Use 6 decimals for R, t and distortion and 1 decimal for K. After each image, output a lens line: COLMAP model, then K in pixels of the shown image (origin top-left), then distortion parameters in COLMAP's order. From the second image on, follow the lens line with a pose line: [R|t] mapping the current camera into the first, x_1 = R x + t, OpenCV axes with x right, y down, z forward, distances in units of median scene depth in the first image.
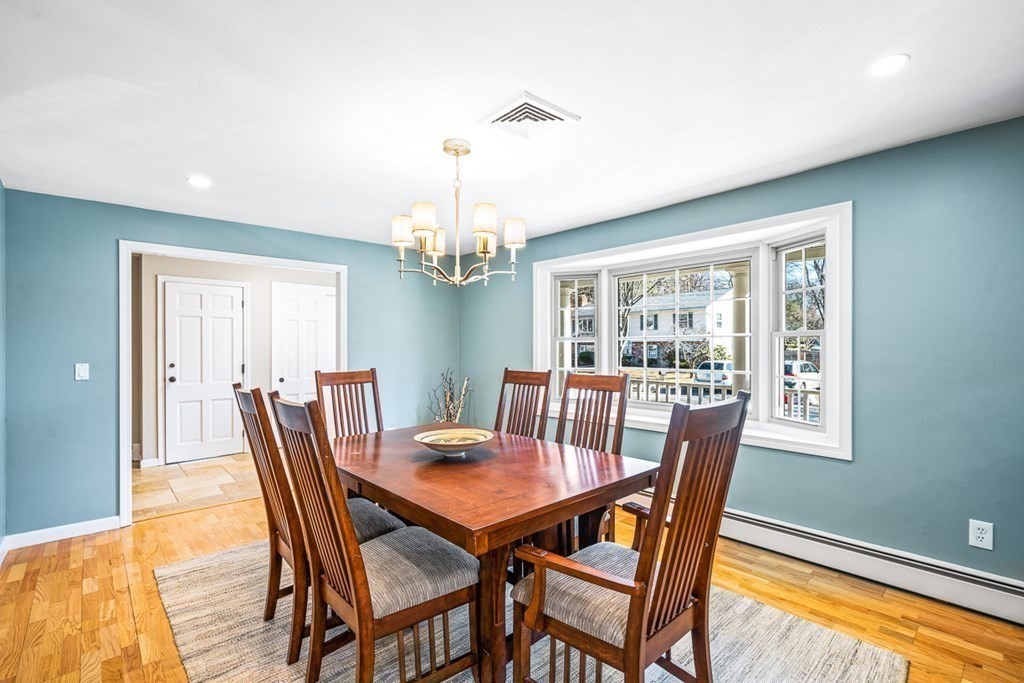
lens RADIAL K [[467.3, 0, 512.8], [0, 467.3, 343.4], [0, 0, 1]] dist [-0.015136, 0.000759]
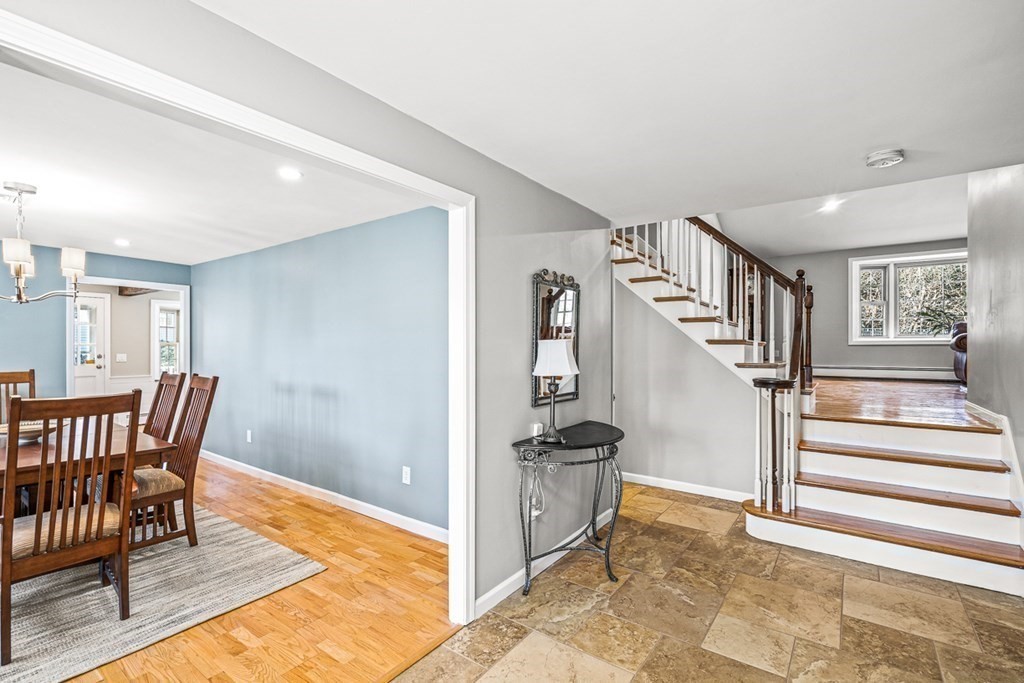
lens RADIAL K [[467.3, 0, 510.4], [0, 467.3, 343.5], [0, 0, 1]] dist [-0.015136, 0.000759]
pose [[-0.980668, 0.003201, -0.195654, -1.144614], [0.004646, 0.999965, -0.006925, -0.006450], [0.195625, -0.007700, -0.980648, 2.464706]]
